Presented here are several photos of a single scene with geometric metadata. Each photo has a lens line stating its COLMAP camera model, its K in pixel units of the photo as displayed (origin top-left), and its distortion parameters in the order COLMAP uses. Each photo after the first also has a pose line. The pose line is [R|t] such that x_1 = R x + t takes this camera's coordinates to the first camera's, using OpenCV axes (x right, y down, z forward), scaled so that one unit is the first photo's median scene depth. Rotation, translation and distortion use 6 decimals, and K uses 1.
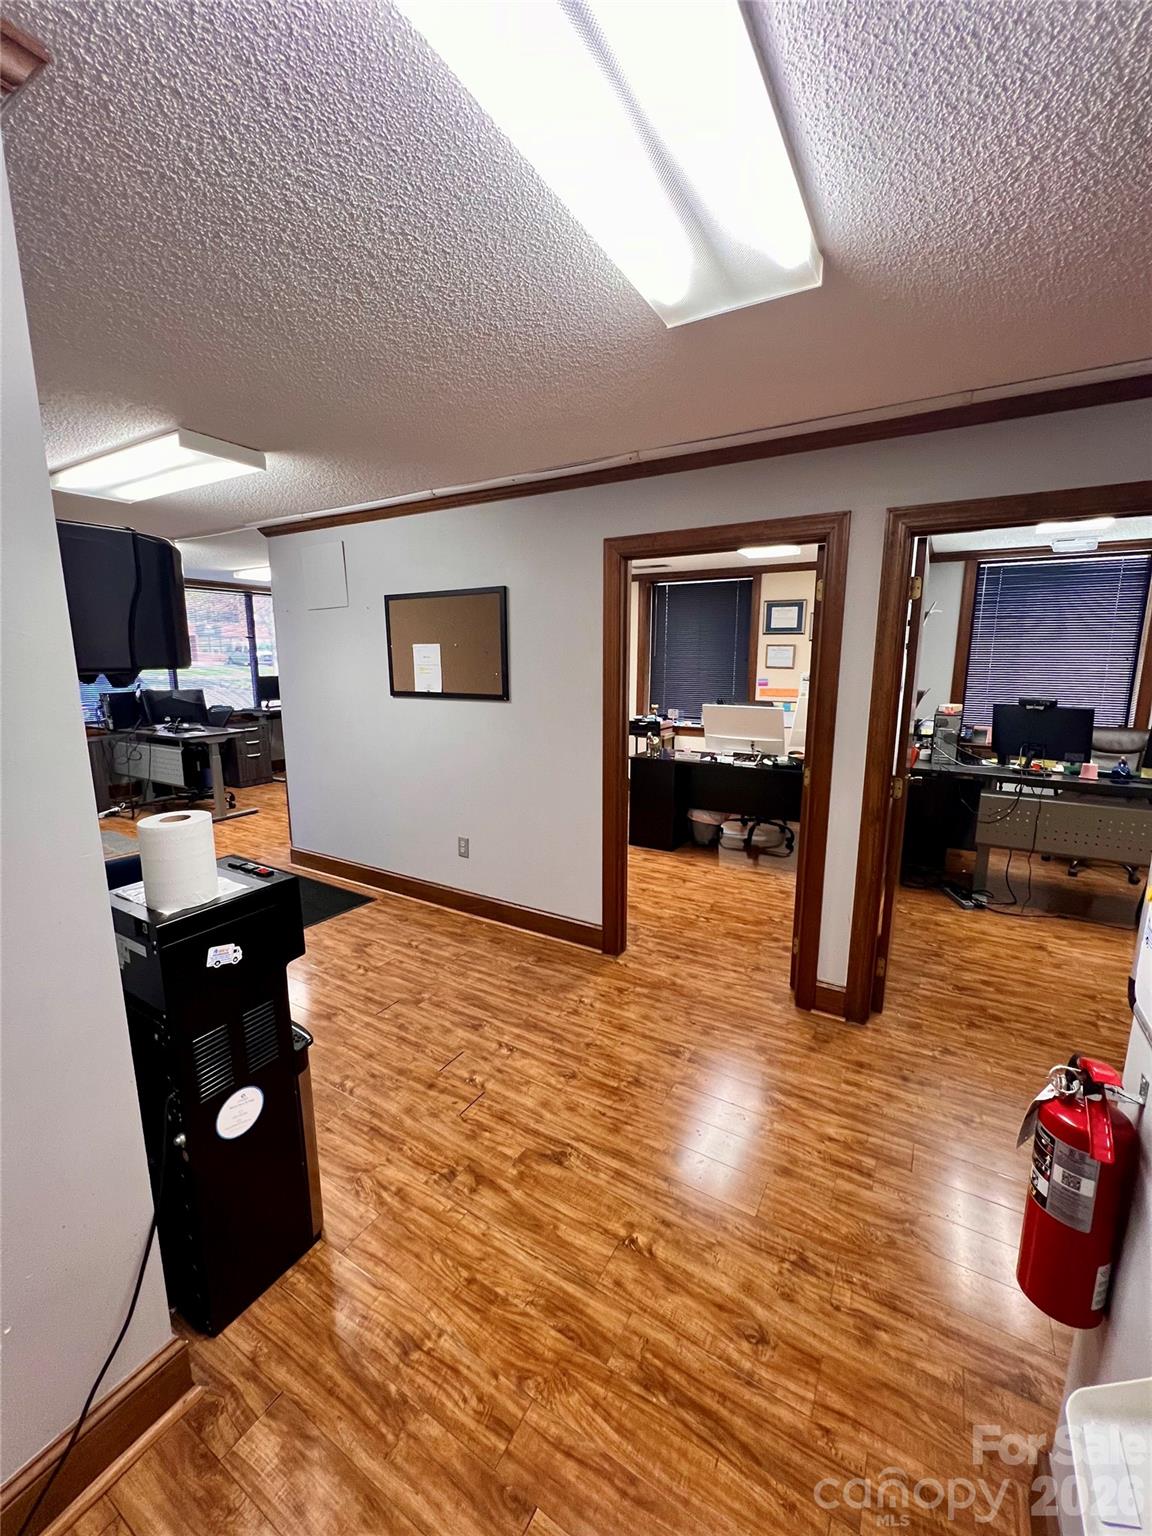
lens RADIAL K [[620.9, 0, 575.2], [0, 620.9, 764.4], [0, 0, 1]] dist [-0.002872, -0.000409]
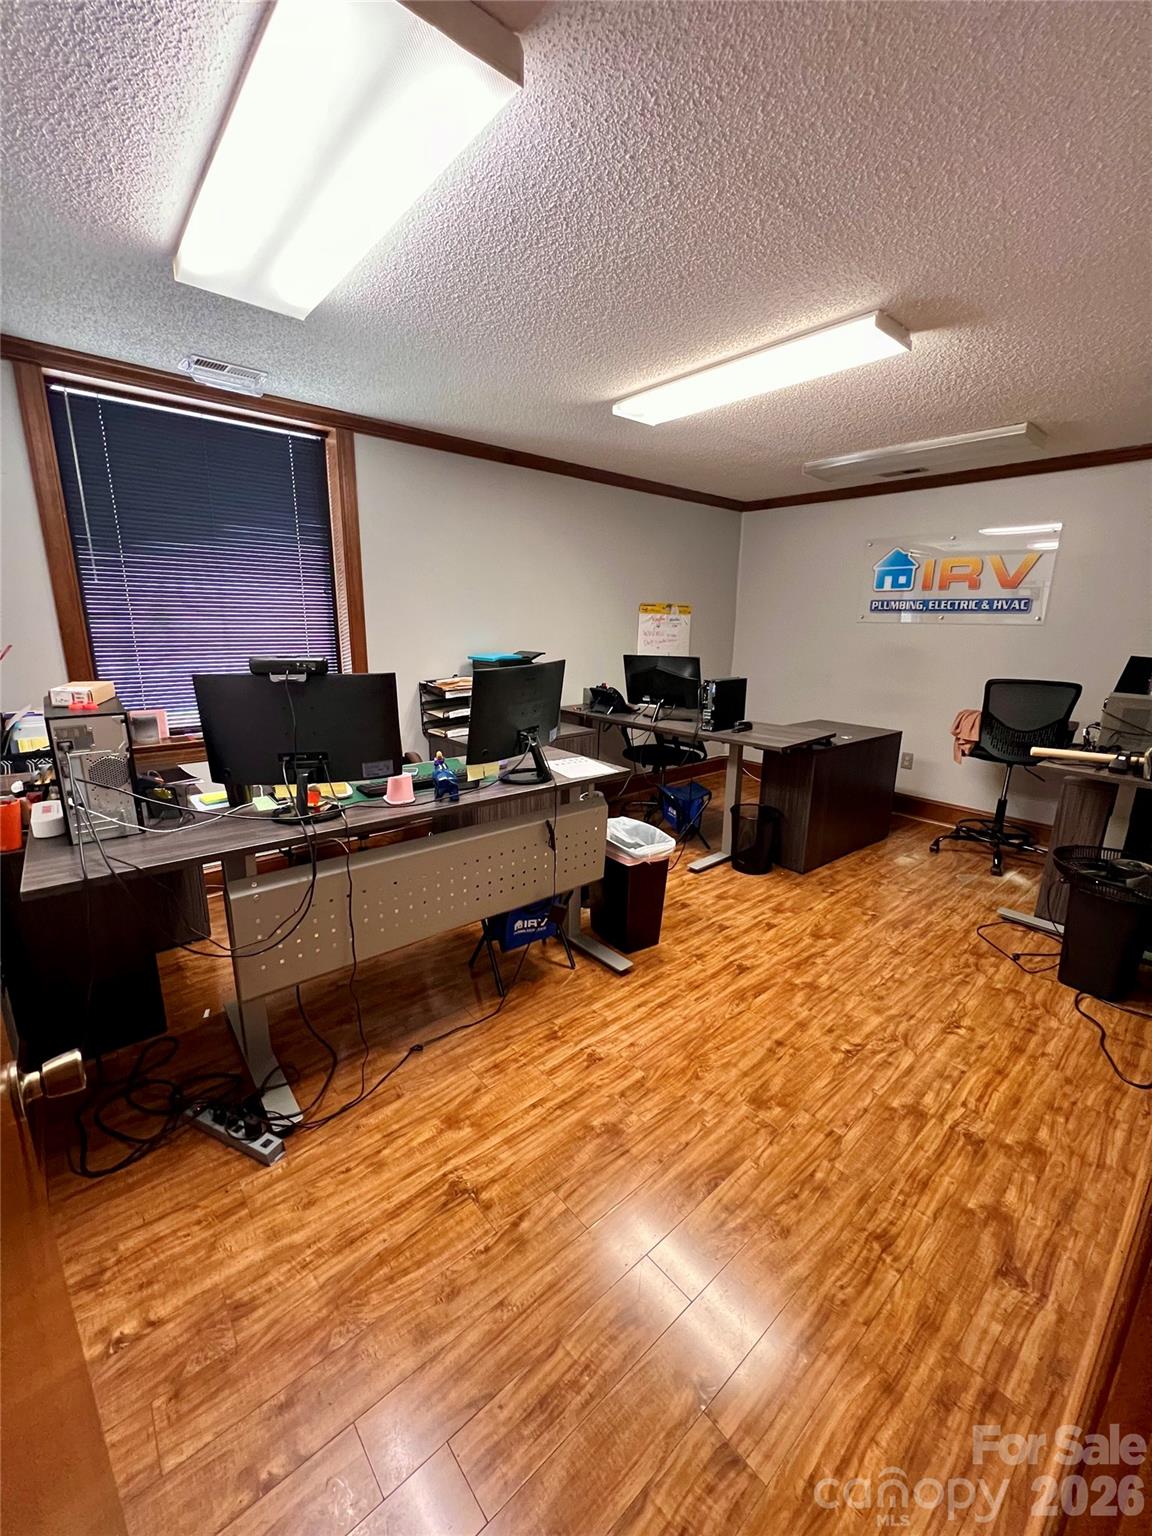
lens RADIAL K [[616.1, 0, 580.0], [0, 616.1, 767.3], [0, 0, 1]] dist [-0.000153, 0.000665]
pose [[0.318947, -0.224089, 0.920900, 0.375608], [0.147275, 0.971562, 0.185410, -0.080360], [-0.936260, 0.076489, 0.342879, 0.645031]]
